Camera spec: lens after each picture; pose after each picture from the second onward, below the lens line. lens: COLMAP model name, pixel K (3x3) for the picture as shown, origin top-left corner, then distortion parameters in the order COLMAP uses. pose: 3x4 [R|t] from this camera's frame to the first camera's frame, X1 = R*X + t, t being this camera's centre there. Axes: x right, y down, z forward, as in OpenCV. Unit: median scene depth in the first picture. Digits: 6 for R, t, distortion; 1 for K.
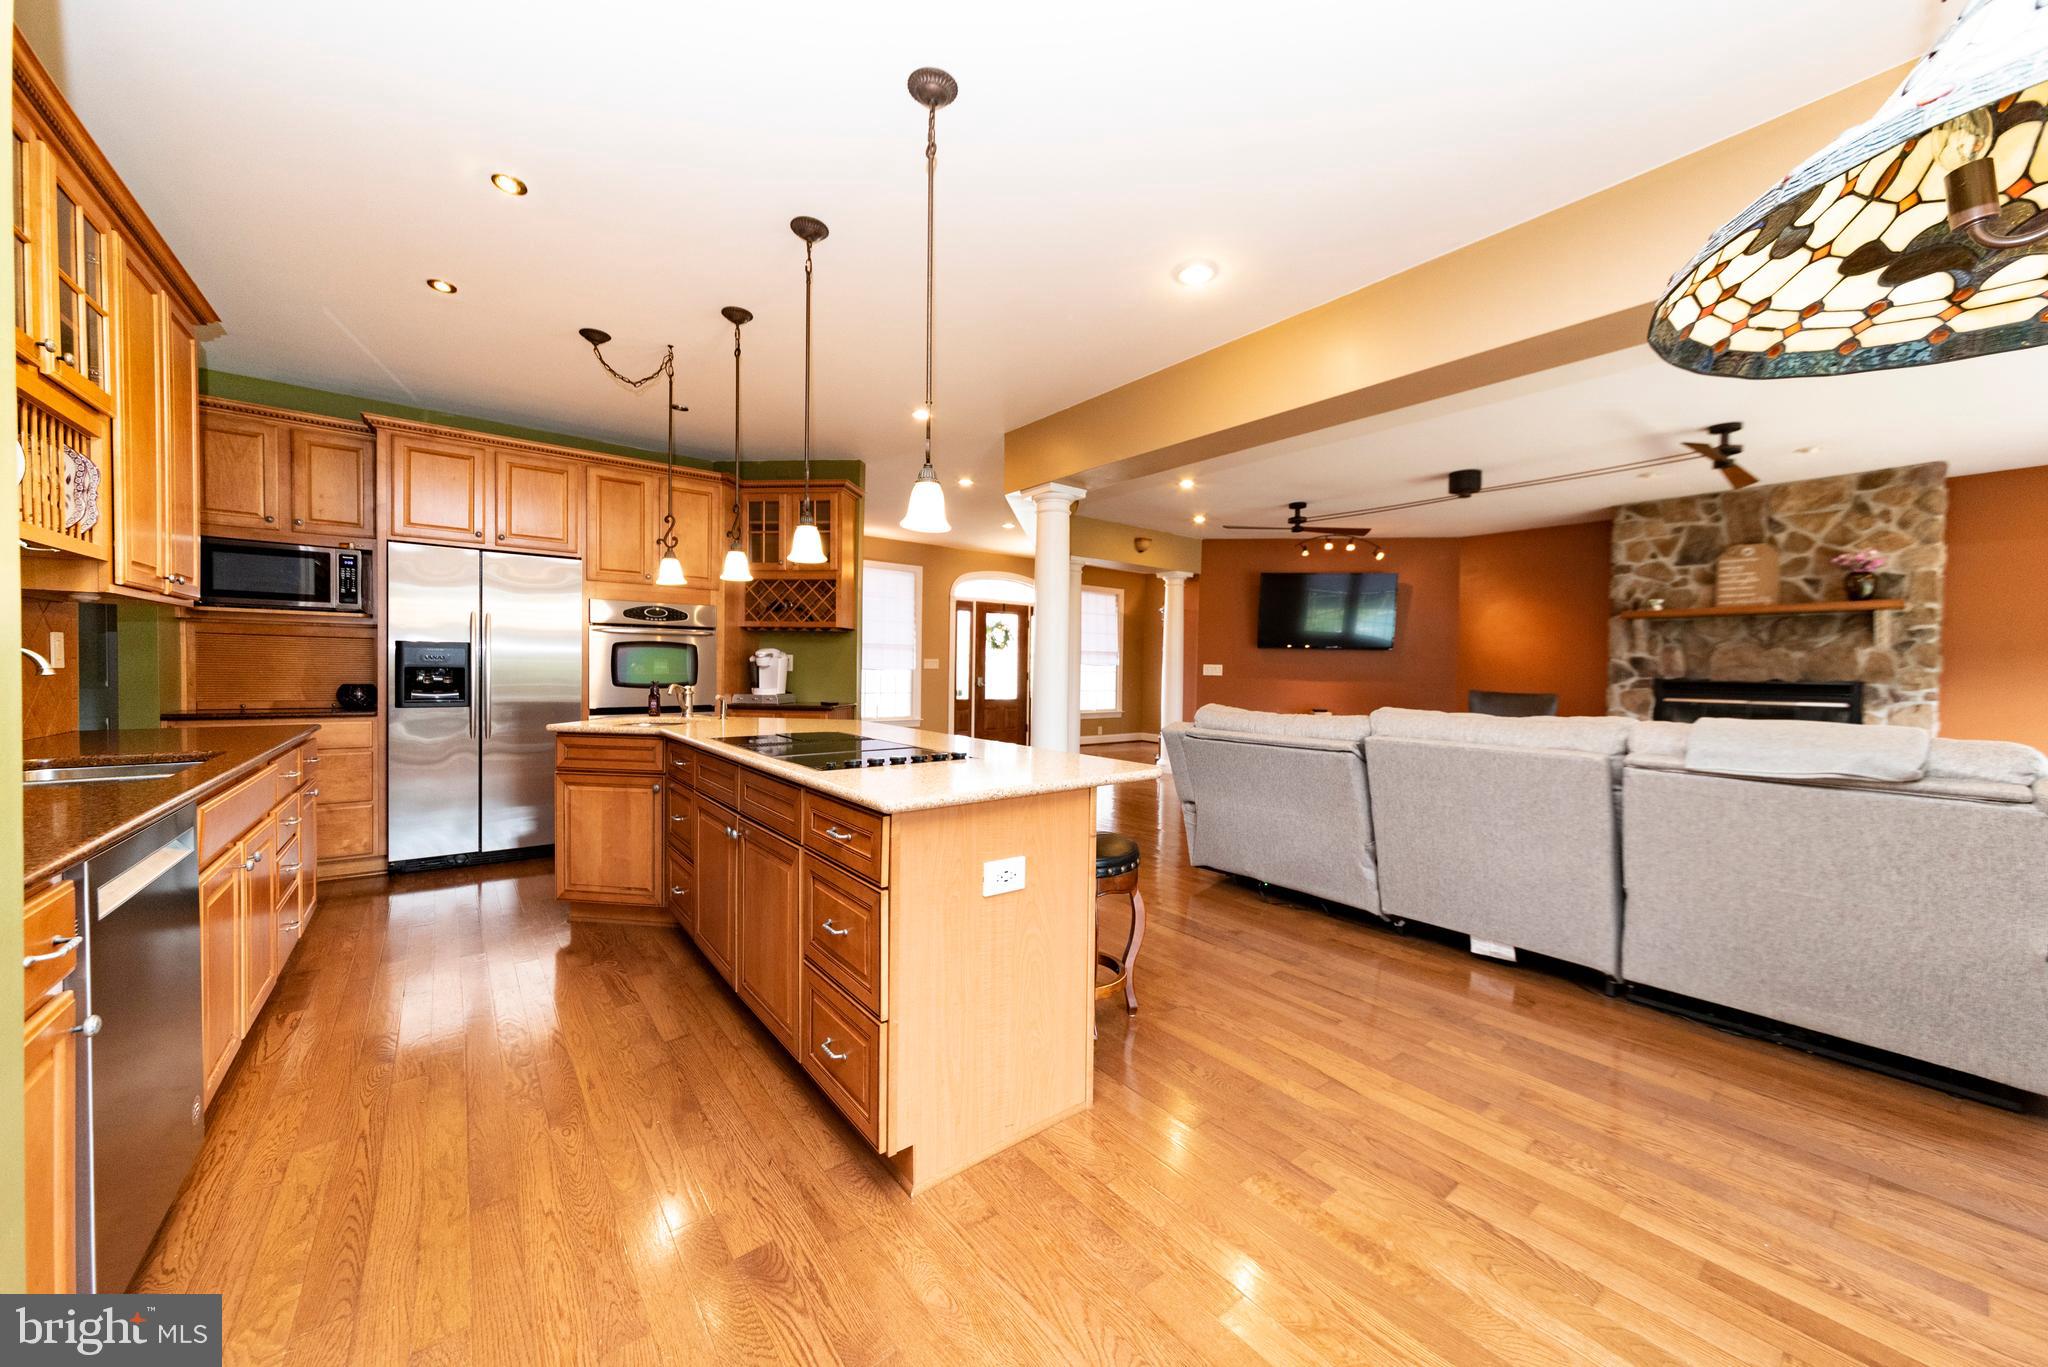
lens RADIAL K [[723.0, 0, 1022.6], [0, 723.0, 679.8], [0, 0, 1]] dist [0.002404, 0.000063]
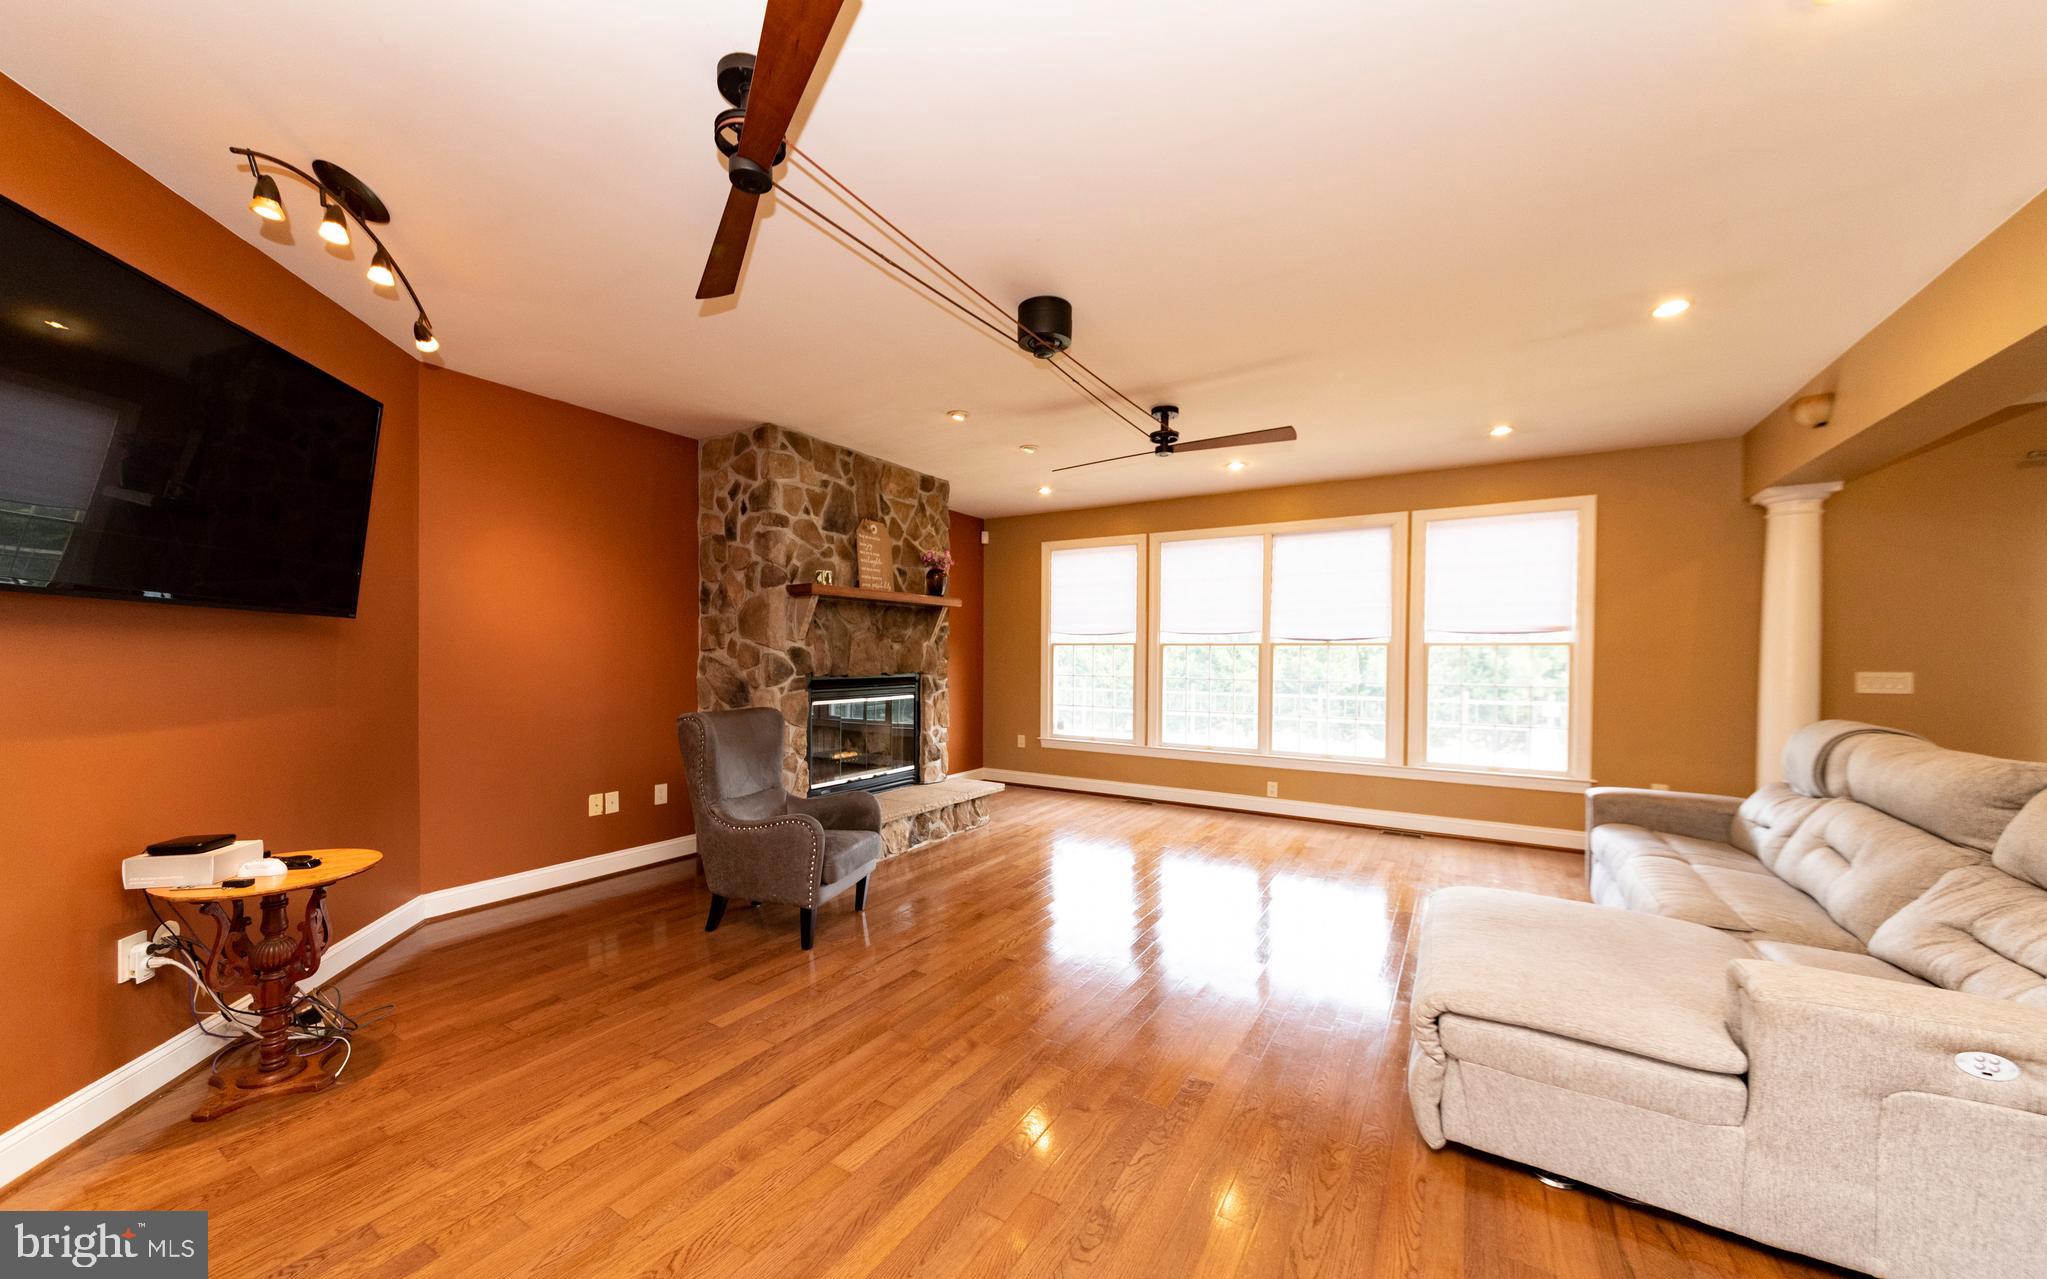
lens RADIAL K [[731.1, 0, 1023.2], [0, 731.1, 664.6], [0, 0, 1]] dist [-0.010530, -0.000594]
pose [[-0.339486, -0.026545, 0.940236, 0.102751], [0.007417, 0.999495, 0.030896, -0.039497], [-0.940582, 0.017463, -0.339118, 1.165299]]
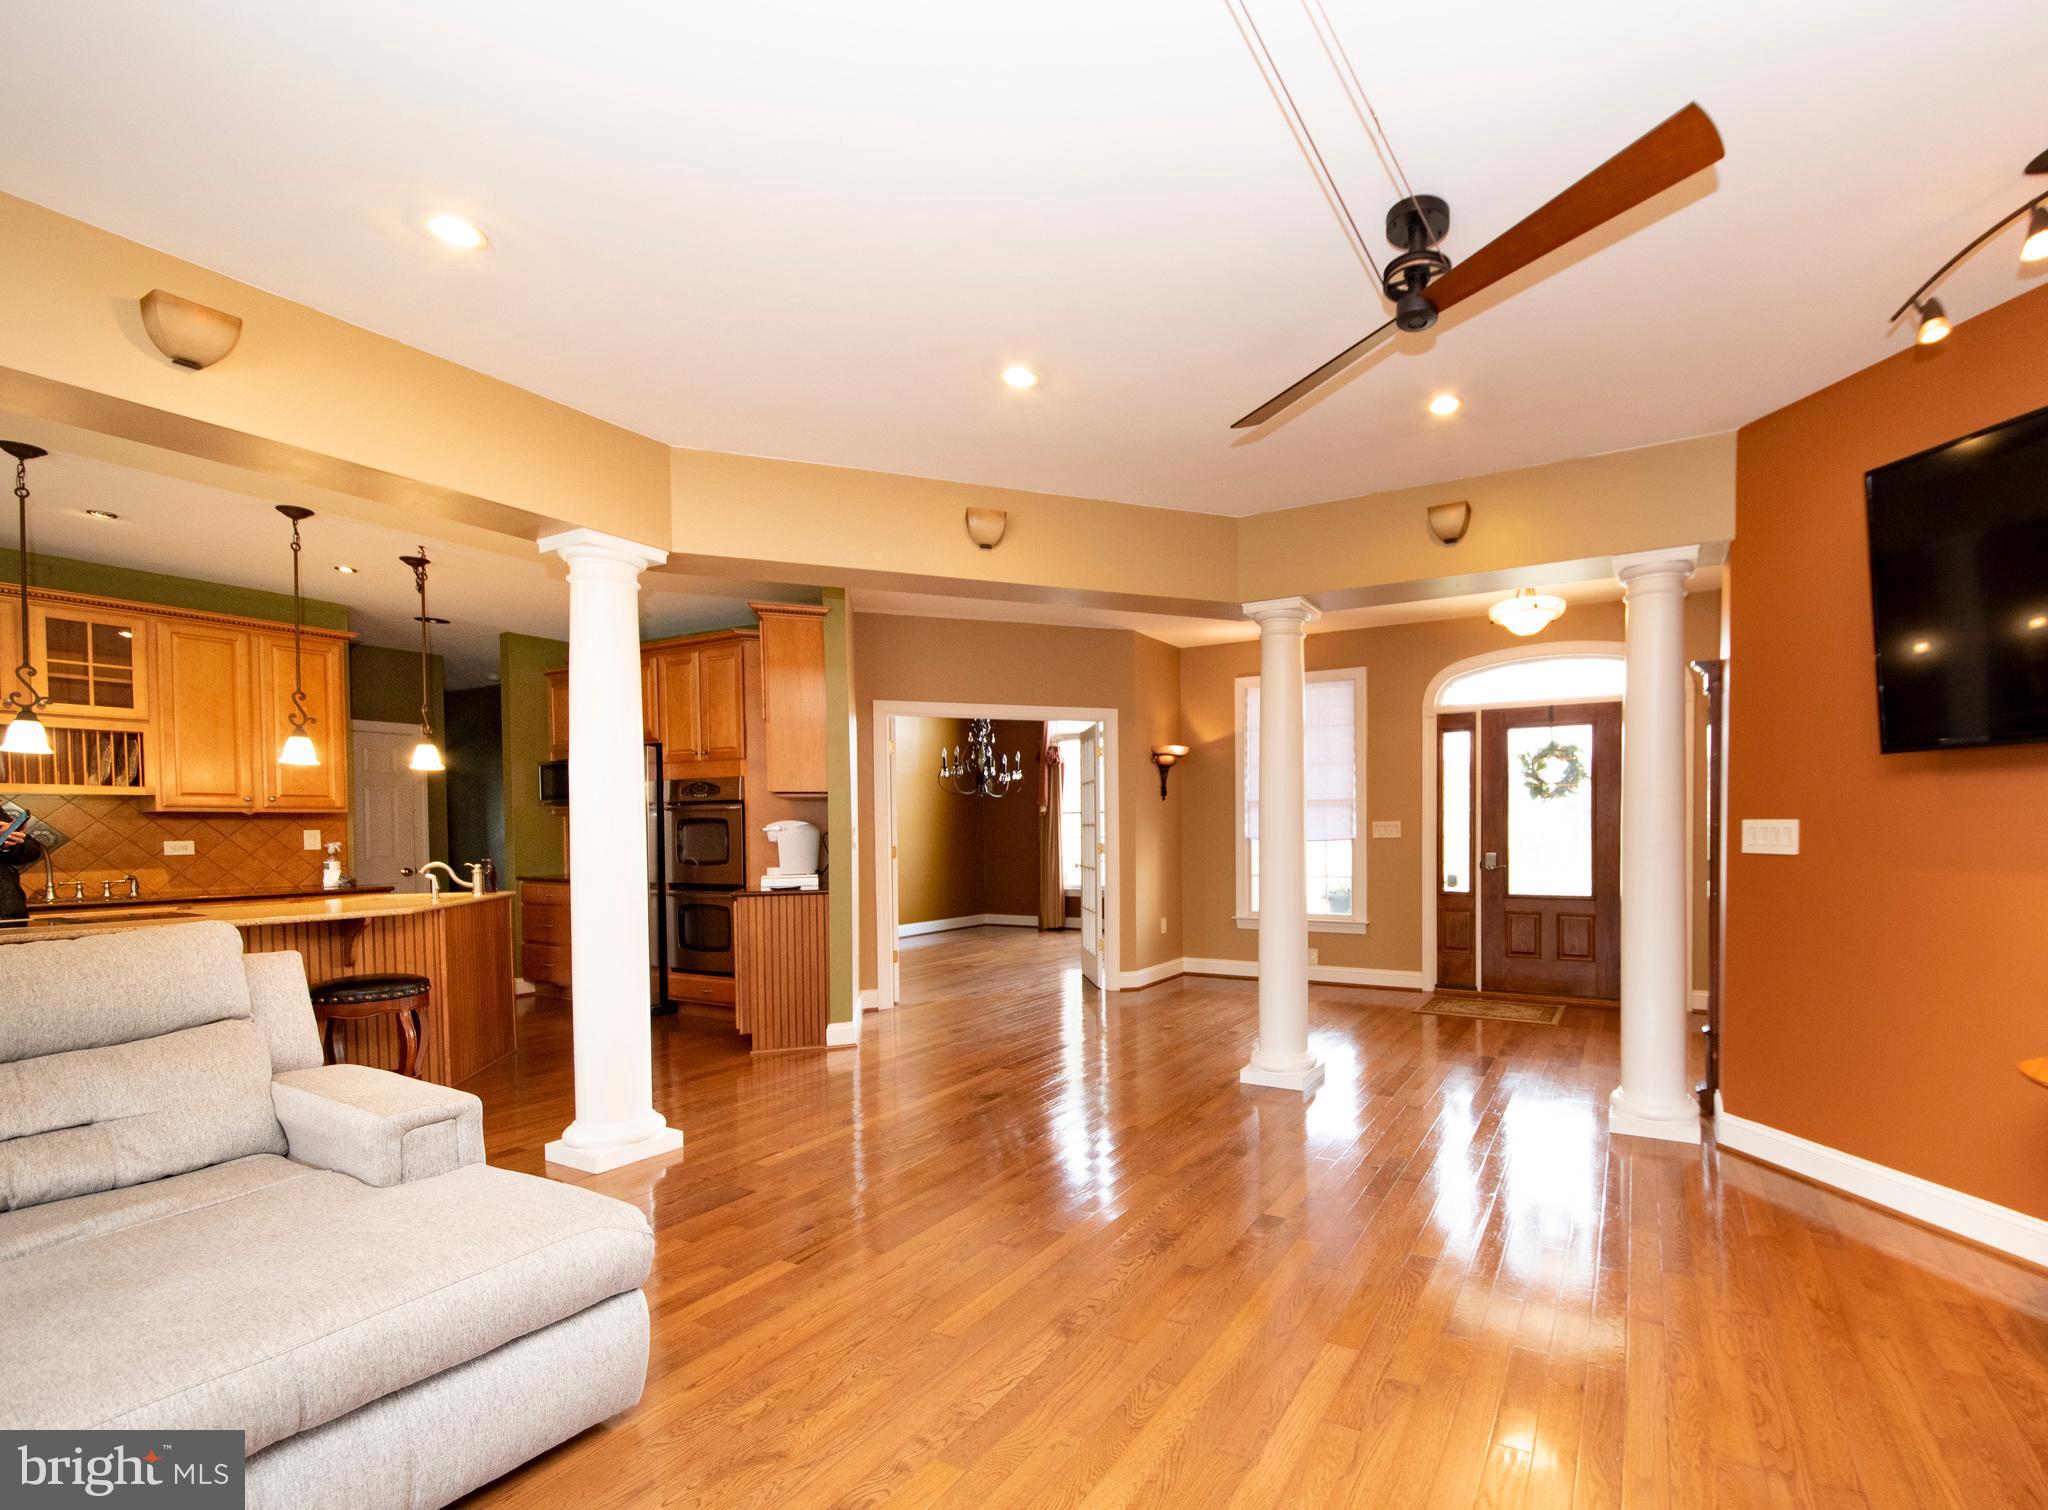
lens RADIAL K [[880.8, 0, 1232.7], [0, 880.8, 845.5], [0, 0, 1]] dist [-0.003221, -0.005725]
pose [[0.446278, 0.000771, -0.894894, 0.751019], [-0.002303, 0.999997, -0.000287, -0.013655], [0.894892, 0.002189, 0.446278, 0.929122]]
